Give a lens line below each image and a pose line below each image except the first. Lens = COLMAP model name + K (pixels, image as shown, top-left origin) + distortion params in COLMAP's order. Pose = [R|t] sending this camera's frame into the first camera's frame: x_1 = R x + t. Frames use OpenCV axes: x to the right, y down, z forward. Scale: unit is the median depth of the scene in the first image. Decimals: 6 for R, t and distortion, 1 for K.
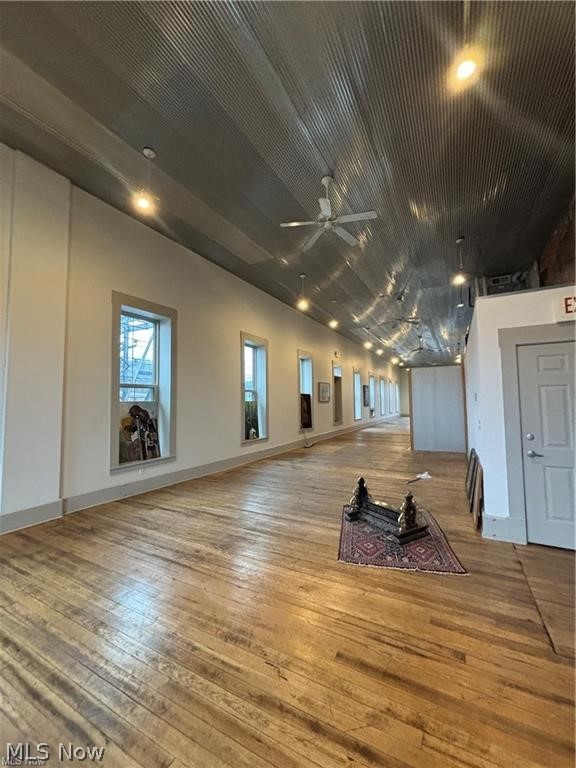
lens RADIAL K [[310.5, 0, 286.7], [0, 310.5, 383.2], [0, 0, 1]] dist [-0.007188, 0.004352]
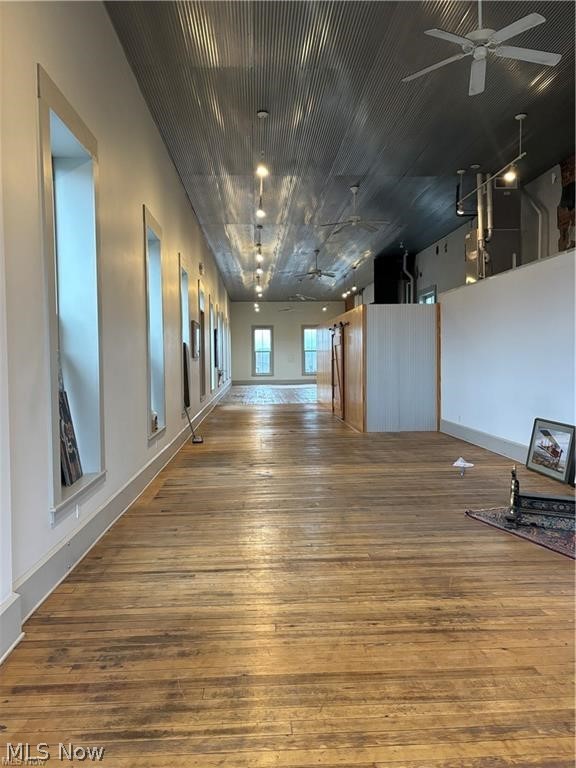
lens RADIAL K [[579.4, 0, 285.8], [0, 579.4, 381.8], [0, 0, 1]] dist [0.005041, 0.003232]
pose [[0.847589, -0.019171, 0.530307, -1.046758], [-0.031974, 0.995686, 0.087099, 0.038680], [-0.529689, -0.090780, 0.843320, 0.273109]]
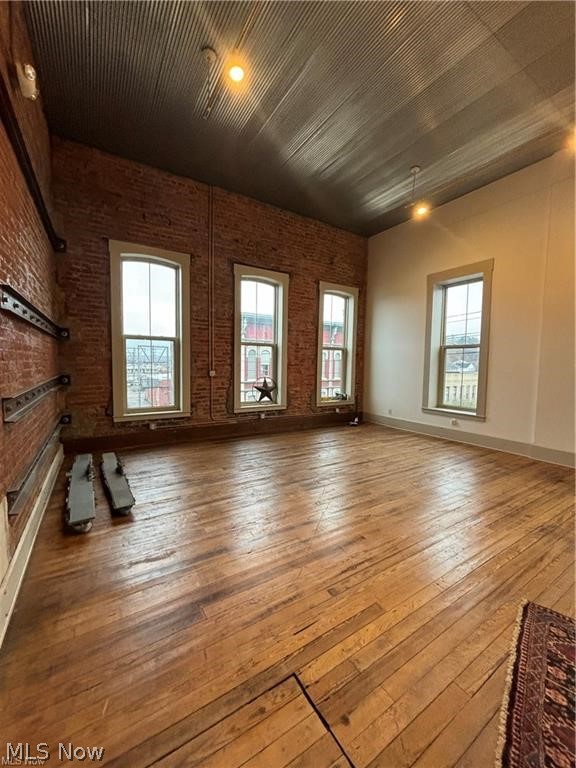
lens RADIAL K [[310.5, 0, 286.7], [0, 310.5, 383.2], [0, 0, 1]] dist [-0.007188, 0.004352]
pose [[-0.485155, 0.061835, -0.872239, 0.872171], [0.041297, 0.998004, 0.047780, 0.045990], [0.873452, -0.012840, -0.486740, 0.788027]]
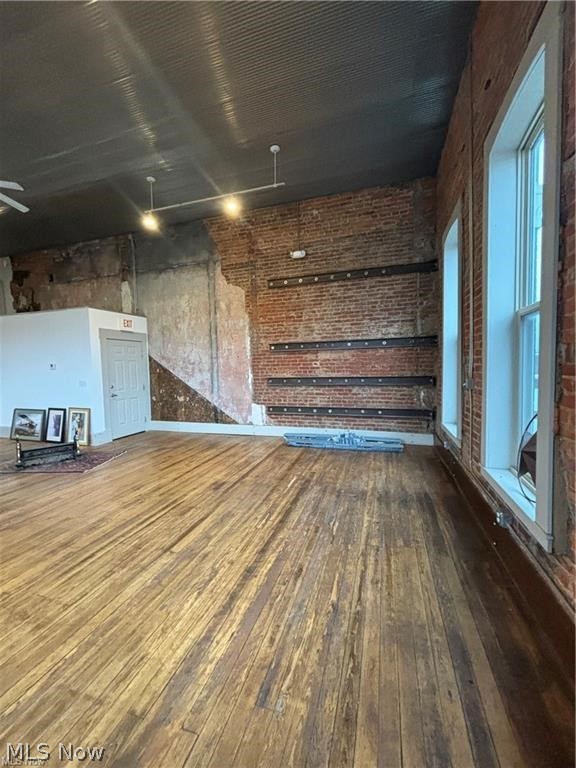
lens RADIAL K [[310.5, 0, 286.7], [0, 310.5, 383.2], [0, 0, 1]] dist [-0.007188, 0.004352]
pose [[-0.187205, -0.043872, 0.981341, -1.347376], [-0.036928, 0.998610, 0.037599, 0.036511], [-0.981627, -0.029200, -0.188565, 0.285945]]
